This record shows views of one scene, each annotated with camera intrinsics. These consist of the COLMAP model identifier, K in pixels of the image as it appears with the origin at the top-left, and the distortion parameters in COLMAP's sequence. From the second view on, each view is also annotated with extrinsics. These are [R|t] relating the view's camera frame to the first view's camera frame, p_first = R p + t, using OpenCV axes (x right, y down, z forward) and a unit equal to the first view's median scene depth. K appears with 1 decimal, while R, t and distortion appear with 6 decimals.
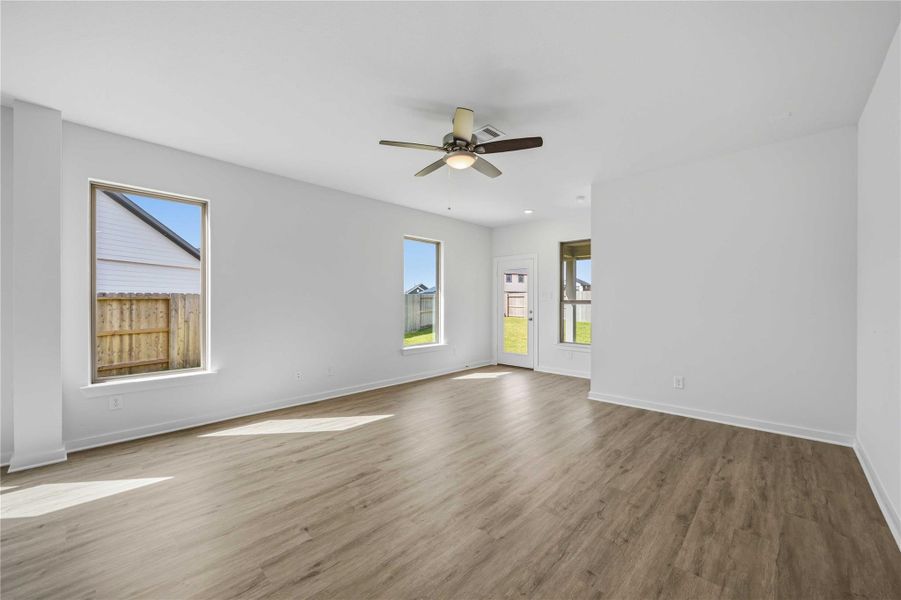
lens RADIAL K [[356.0, 0, 460.4], [0, 356.0, 294.8], [0, 0, 1]] dist [-0.006027, -0.000056]
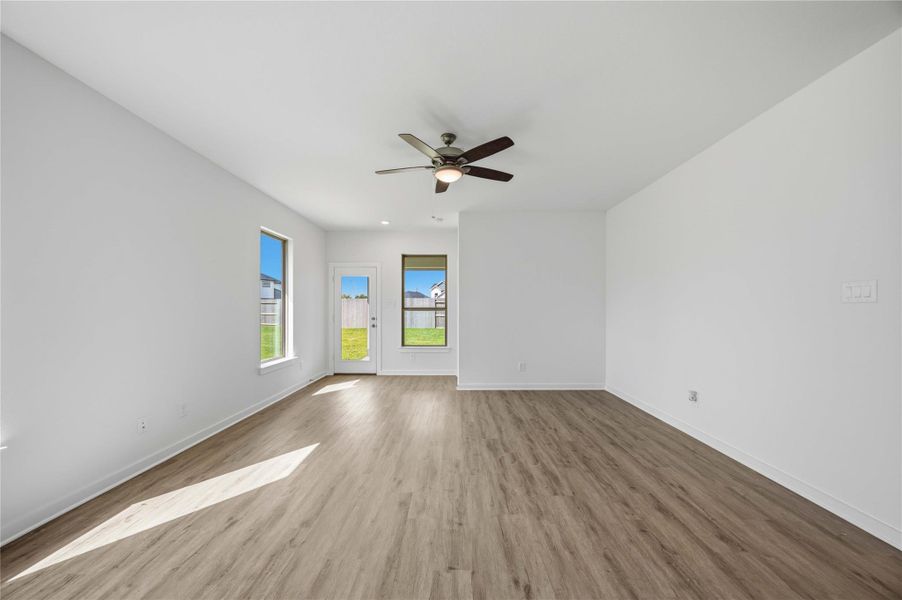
lens RADIAL K [[344.2, 0, 448.4], [0, 344.2, 302.4], [0, 0, 1]] dist [-0.002090, 0.000087]
pose [[0.736462, 0.010898, 0.676392, -0.599247], [-0.012163, 0.999922, -0.002867, 0.001374], [-0.676370, -0.006115, 0.736537, 0.222081]]
